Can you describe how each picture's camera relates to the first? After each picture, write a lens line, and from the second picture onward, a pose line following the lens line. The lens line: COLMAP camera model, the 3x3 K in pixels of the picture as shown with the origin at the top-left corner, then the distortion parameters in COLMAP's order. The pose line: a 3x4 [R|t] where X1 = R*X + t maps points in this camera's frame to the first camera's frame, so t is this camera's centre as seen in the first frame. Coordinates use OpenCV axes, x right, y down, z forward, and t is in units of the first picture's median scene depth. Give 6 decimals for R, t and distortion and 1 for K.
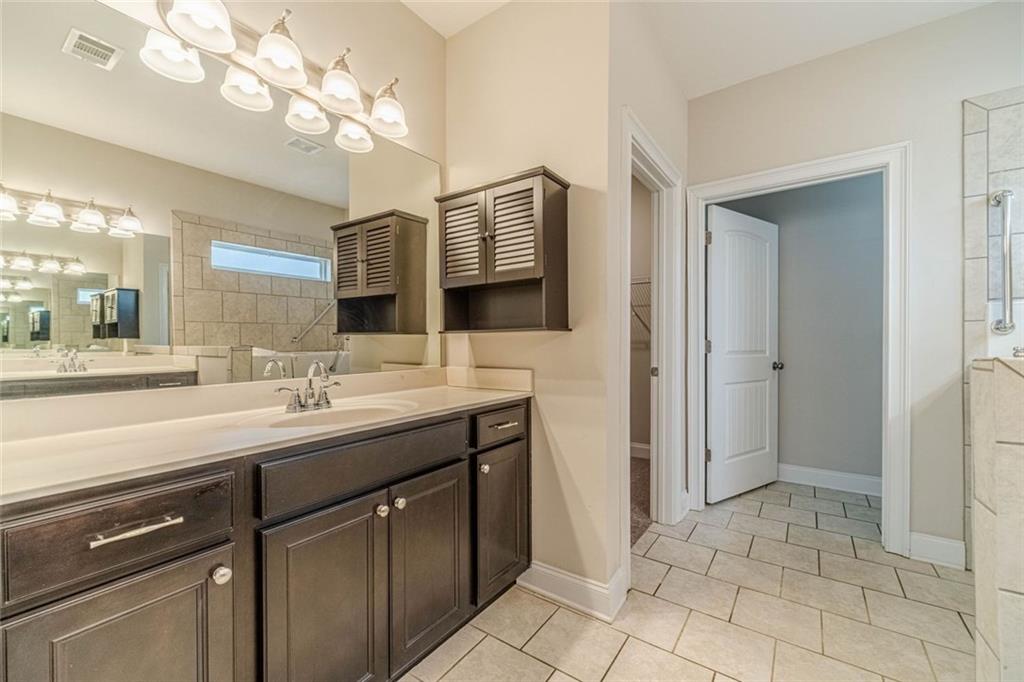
lens RADIAL K [[413.0, 0, 513.6], [0, 413.0, 344.3], [0, 0, 1]] dist [-0.001642, -0.000173]
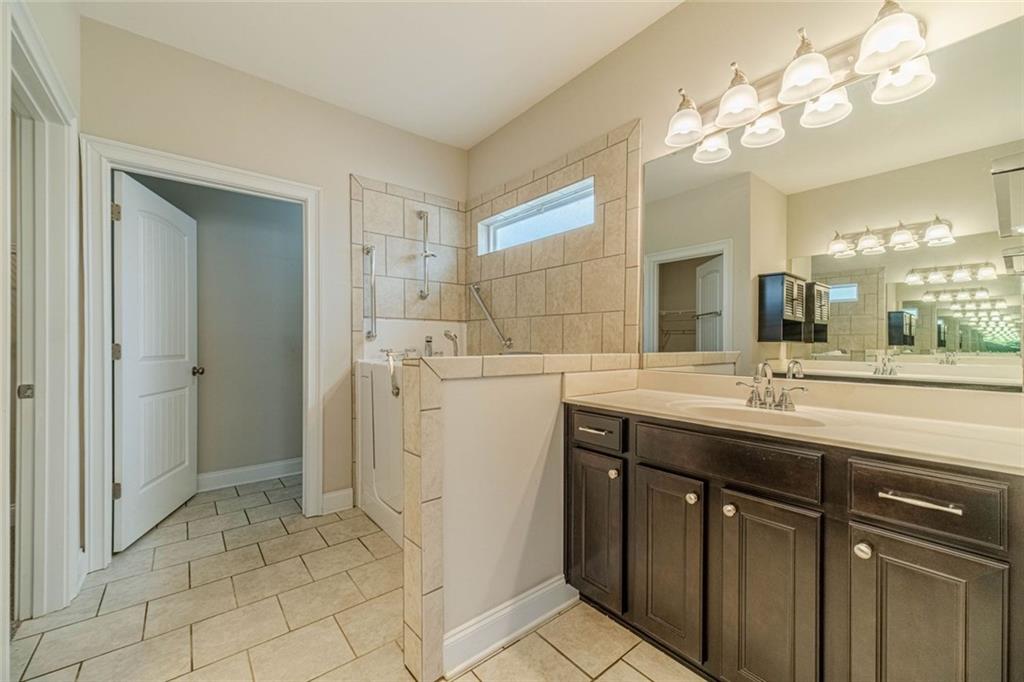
lens RADIAL K [[404.6, 0, 515.1], [0, 404.6, 346.8], [0, 0, 1]] dist [0.002584, 0.000067]
pose [[0.263048, -0.003842, 0.964775, -0.077162], [0.003276, 0.999990, 0.003089, -0.004287], [-0.964777, 0.002348, 0.263058, 0.080146]]
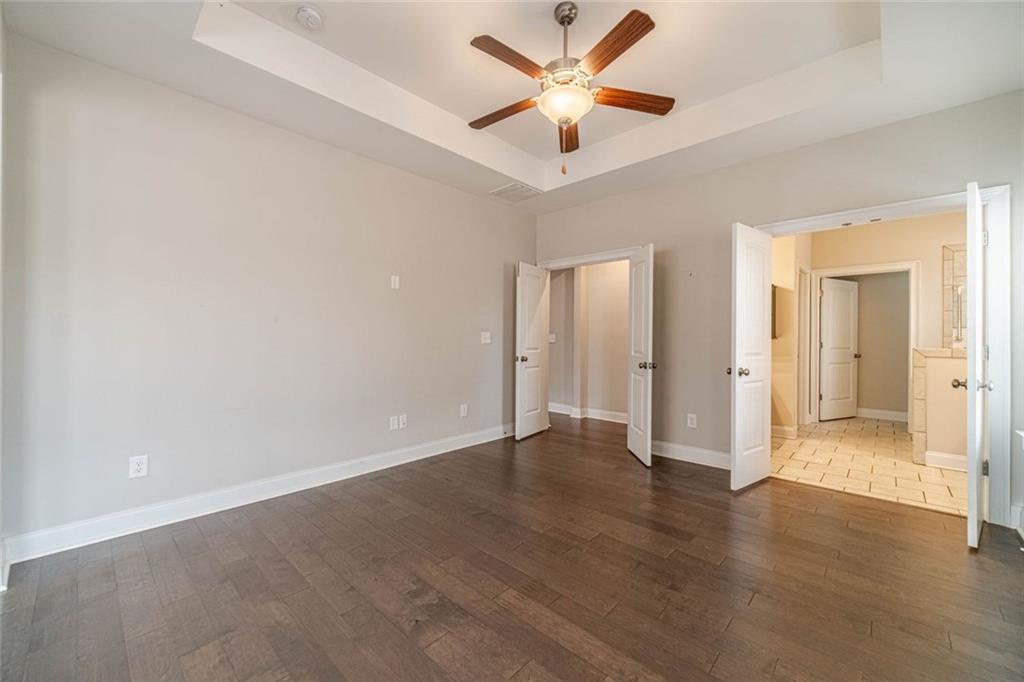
lens RADIAL K [[402.7, 0, 511.8], [0, 402.7, 337.2], [0, 0, 1]] dist [0.001496, -0.000055]
pose [[0.991050, 0.011106, -0.133027, -0.910562], [-0.012212, 0.999897, -0.007501, -0.001209], [0.132930, 0.009059, 0.991084, -1.387165]]
